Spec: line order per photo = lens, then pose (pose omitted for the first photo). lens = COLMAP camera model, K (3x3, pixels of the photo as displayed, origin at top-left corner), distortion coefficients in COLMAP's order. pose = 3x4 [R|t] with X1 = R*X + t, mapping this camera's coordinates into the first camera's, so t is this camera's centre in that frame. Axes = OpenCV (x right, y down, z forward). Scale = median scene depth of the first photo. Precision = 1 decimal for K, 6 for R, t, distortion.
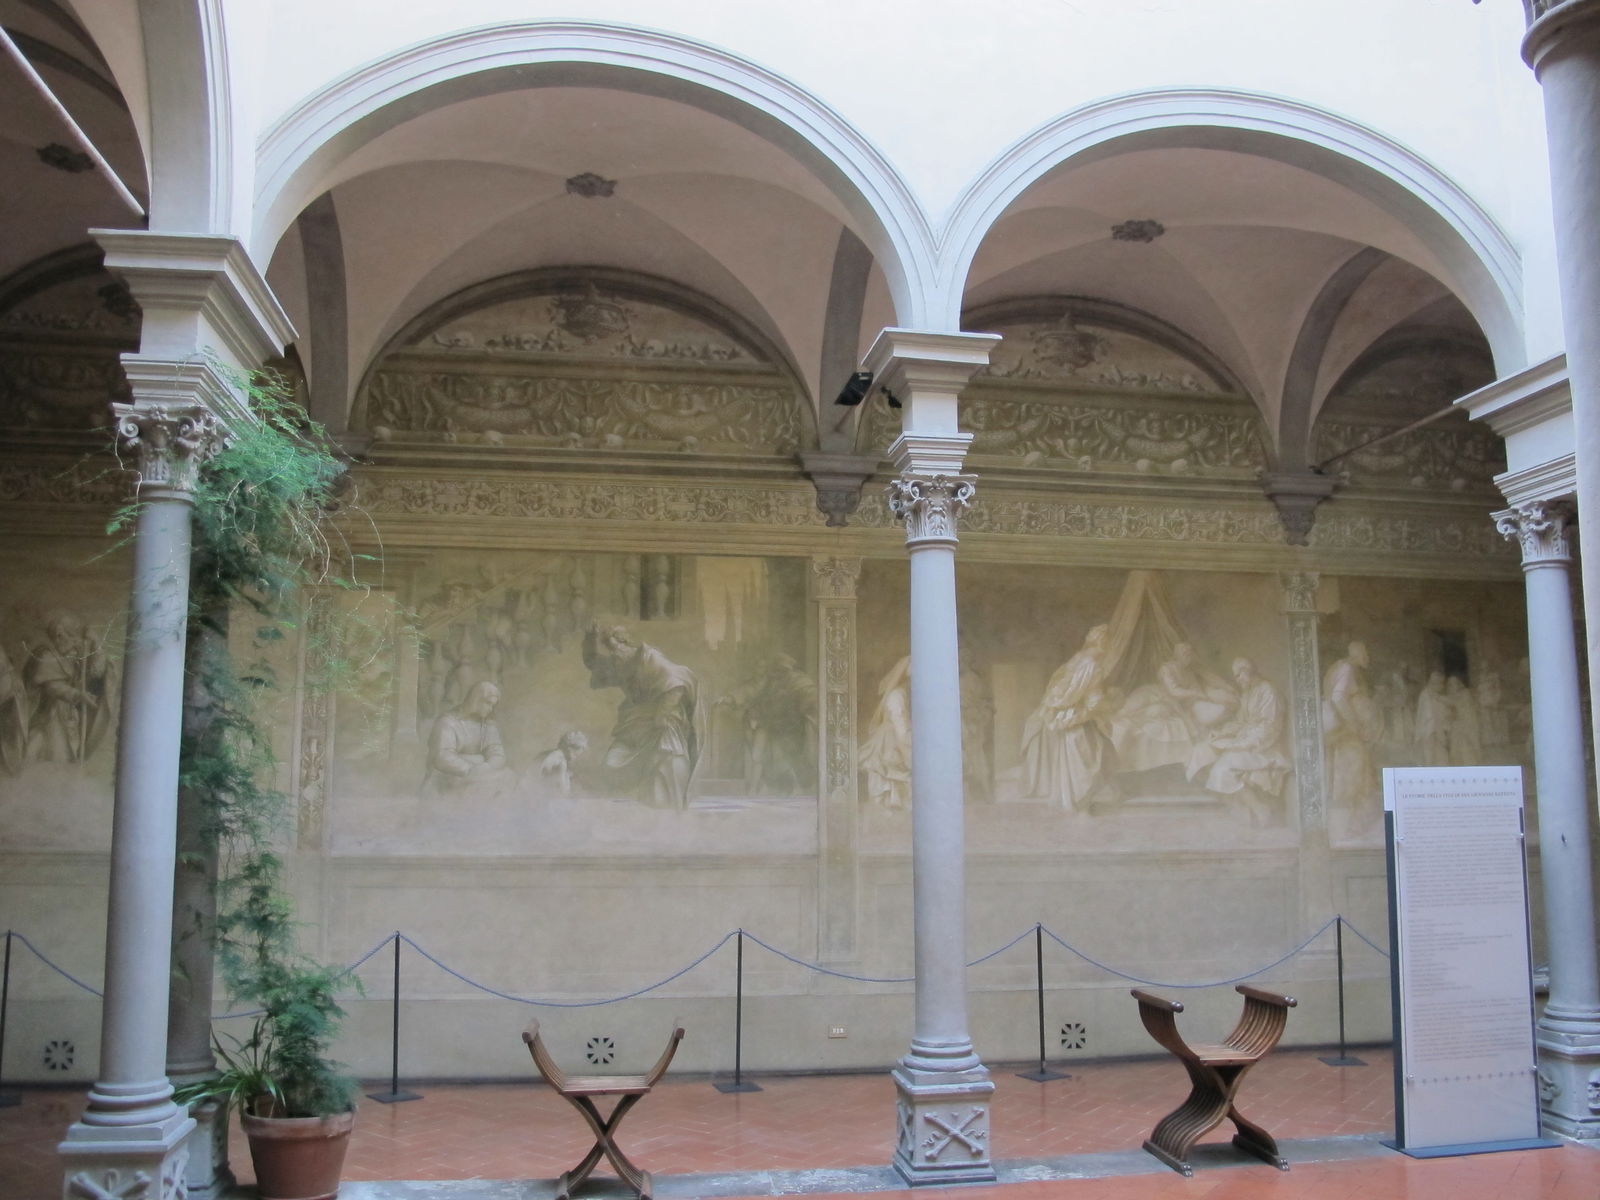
lens RADIAL K [[1361.5, 0, 806.7], [0, 1361.5, 603.4], [0, 0, 1]] dist [-0.139949, 0.102408]
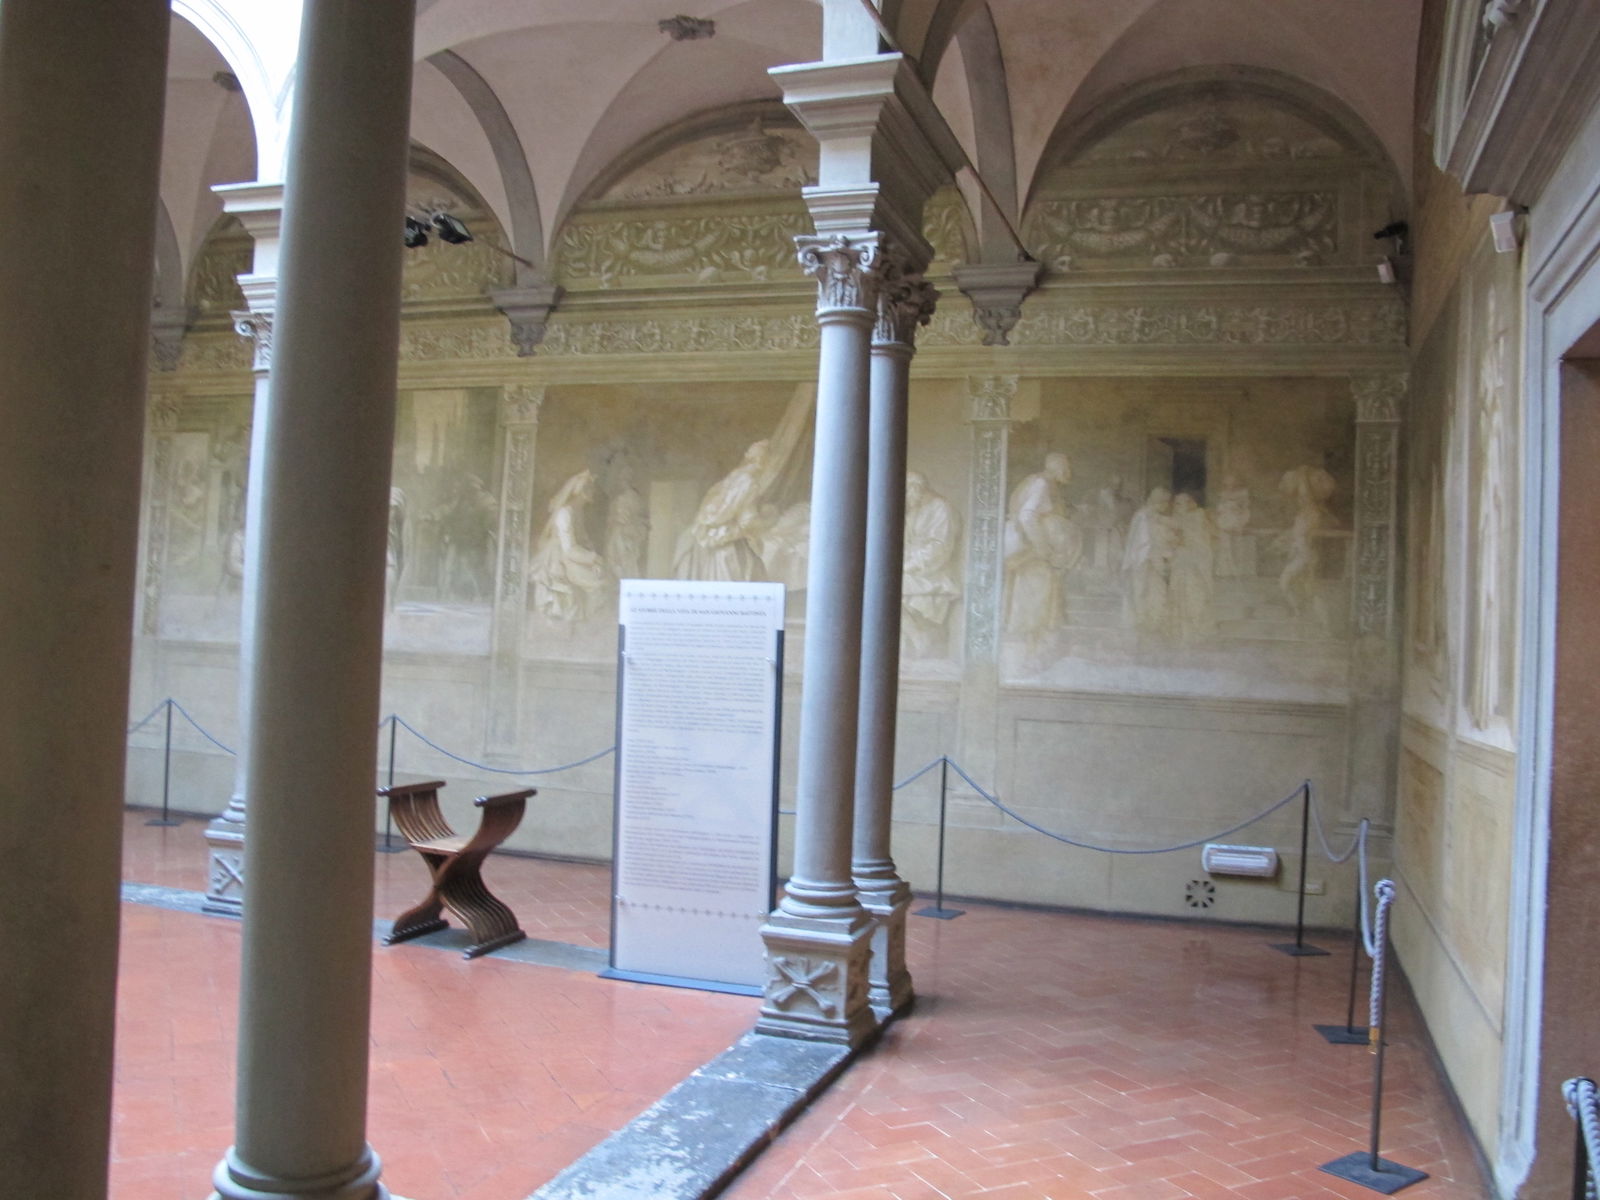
lens RADIAL K [[1361.5, 0, 804.4], [0, 1361.5, 603.1], [0, 0, 1]] dist [-0.139949, 0.102408]
pose [[0.884336, 0.028038, -0.466008, 0.729091], [0.025957, 0.993698, 0.109046, 0.027154], [0.466129, -0.108530, 0.878035, 0.148645]]
